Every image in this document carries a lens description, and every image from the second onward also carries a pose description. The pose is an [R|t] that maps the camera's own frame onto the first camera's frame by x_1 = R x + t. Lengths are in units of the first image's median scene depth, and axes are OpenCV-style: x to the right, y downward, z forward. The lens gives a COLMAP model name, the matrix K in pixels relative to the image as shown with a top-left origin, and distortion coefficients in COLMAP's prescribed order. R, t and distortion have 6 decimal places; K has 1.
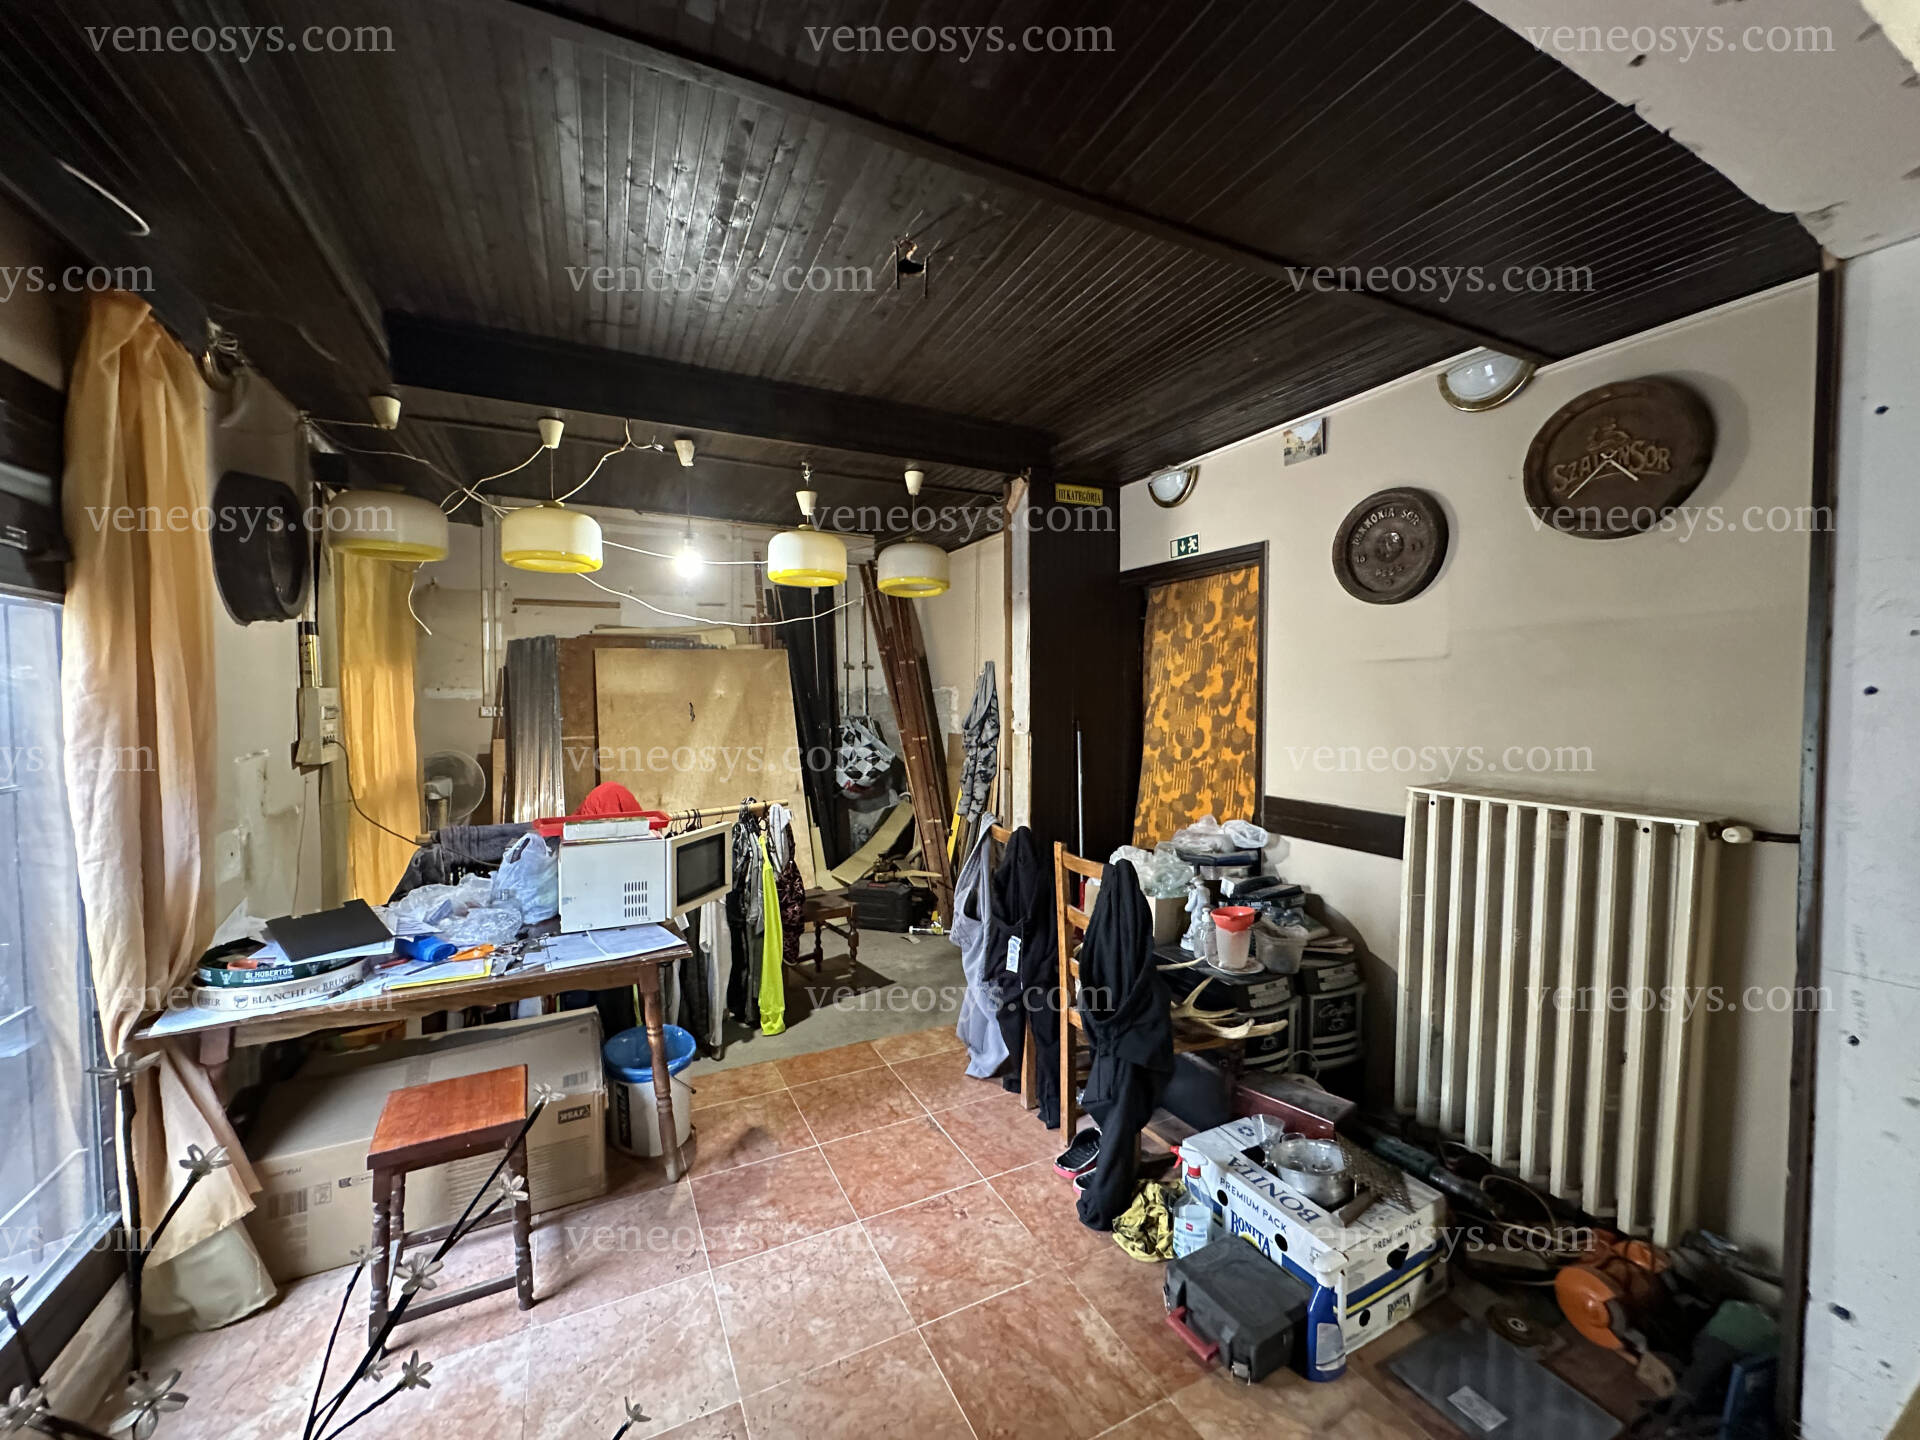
lens RADIAL K [[770.5, 0, 968.3], [0, 770.5, 721.4], [0, 0, 1]] dist [-0.004558, 0.001523]
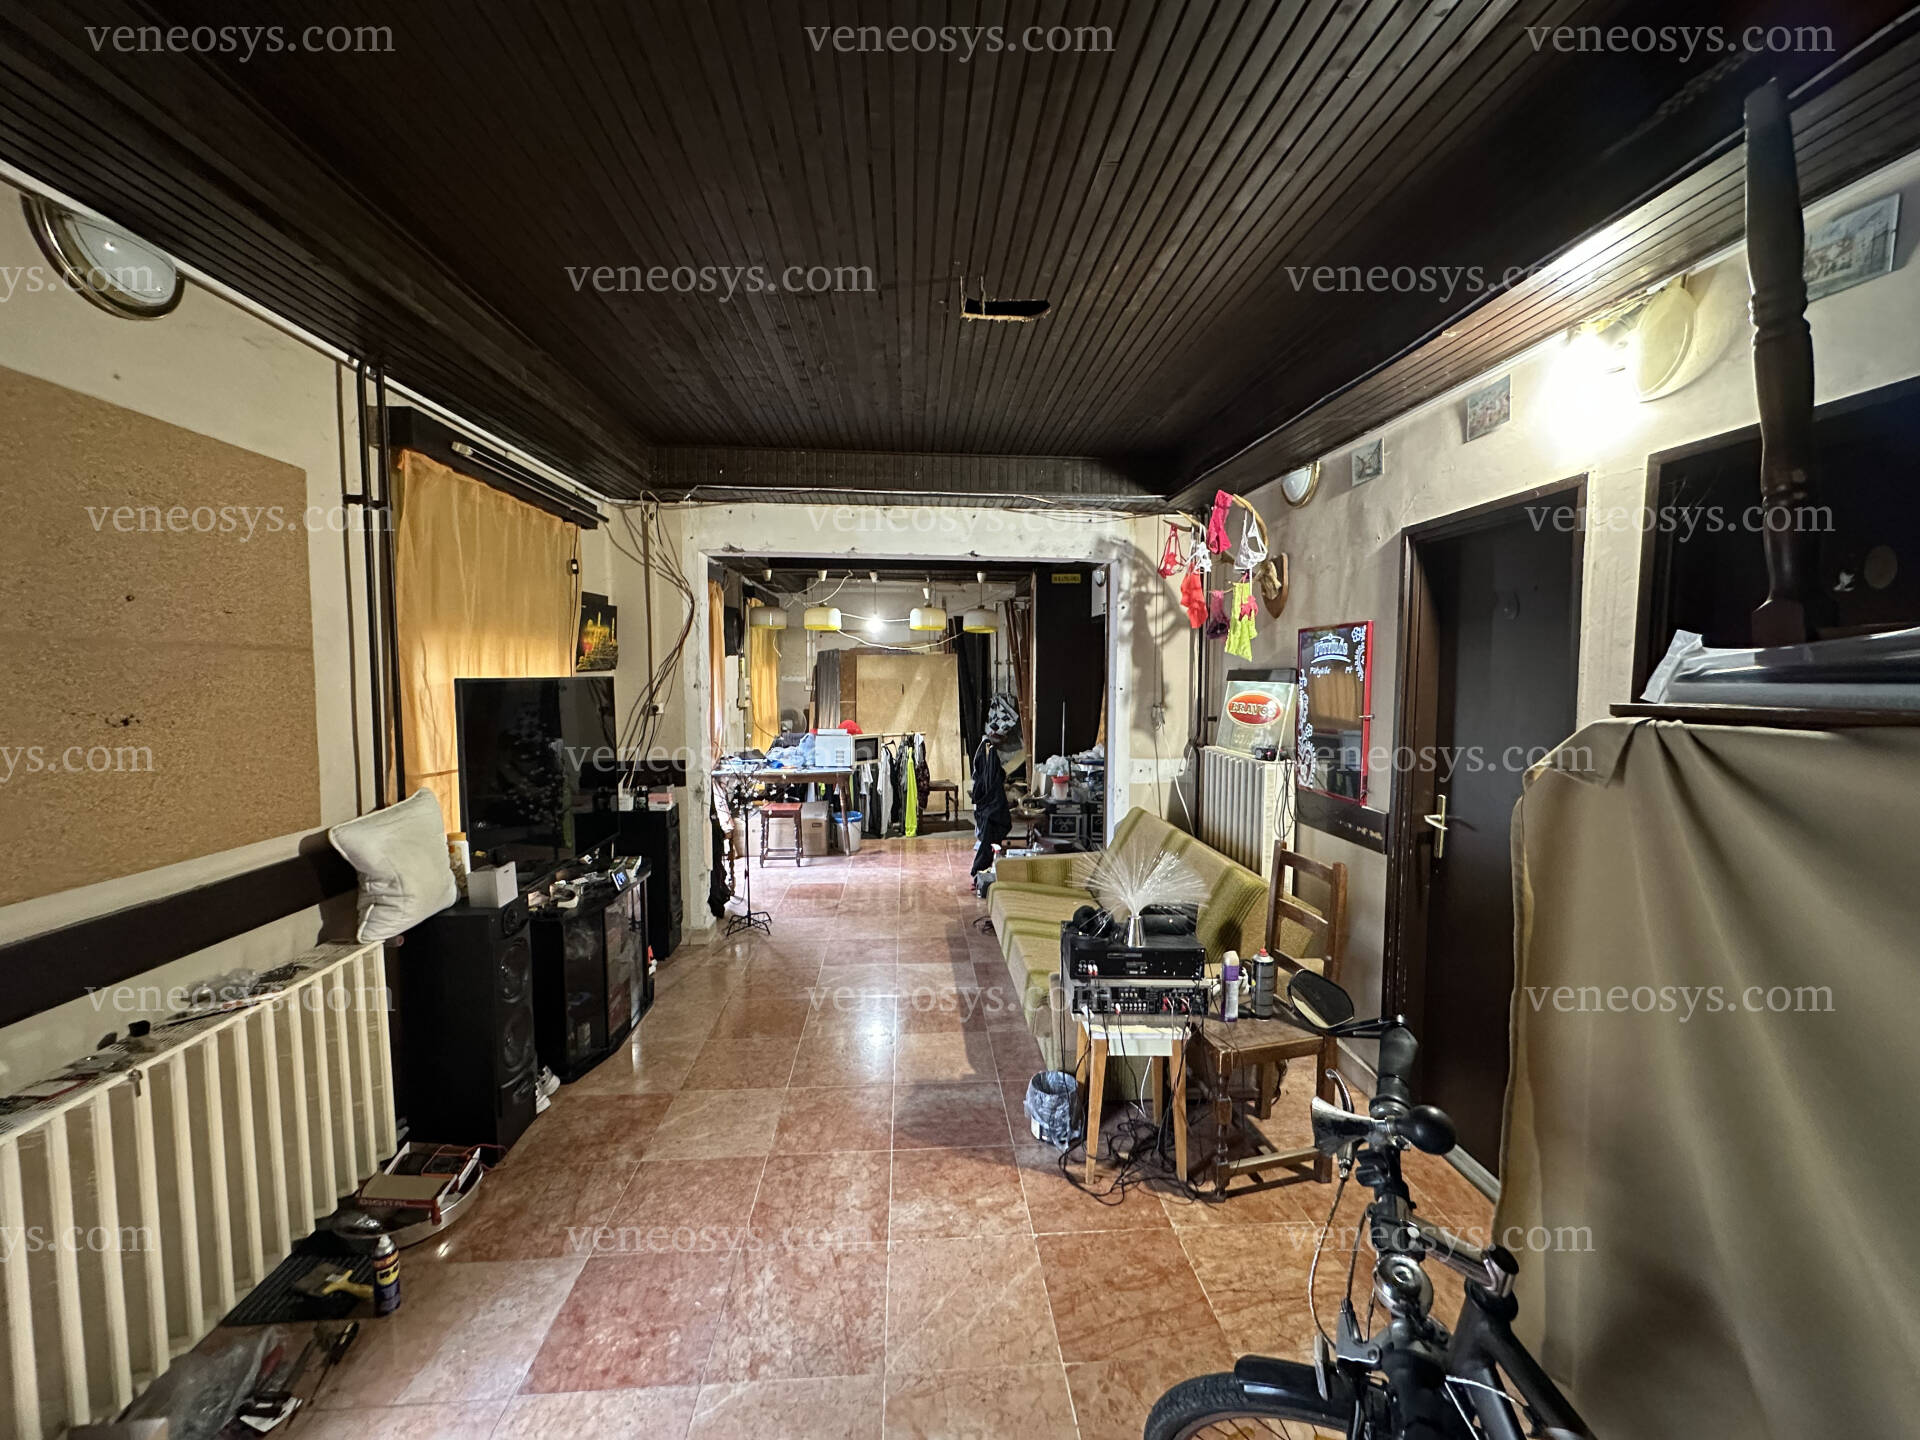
lens RADIAL K [[770.5, 0, 959.7], [0, 770.5, 724.1], [0, 0, 1]] dist [-0.004558, 0.001523]
pose [[0.920352, 0.030291, -0.389917, 0.694552], [-0.019046, 0.999285, 0.032674, 0.011662], [0.390628, -0.022645, 0.920270, -0.918076]]
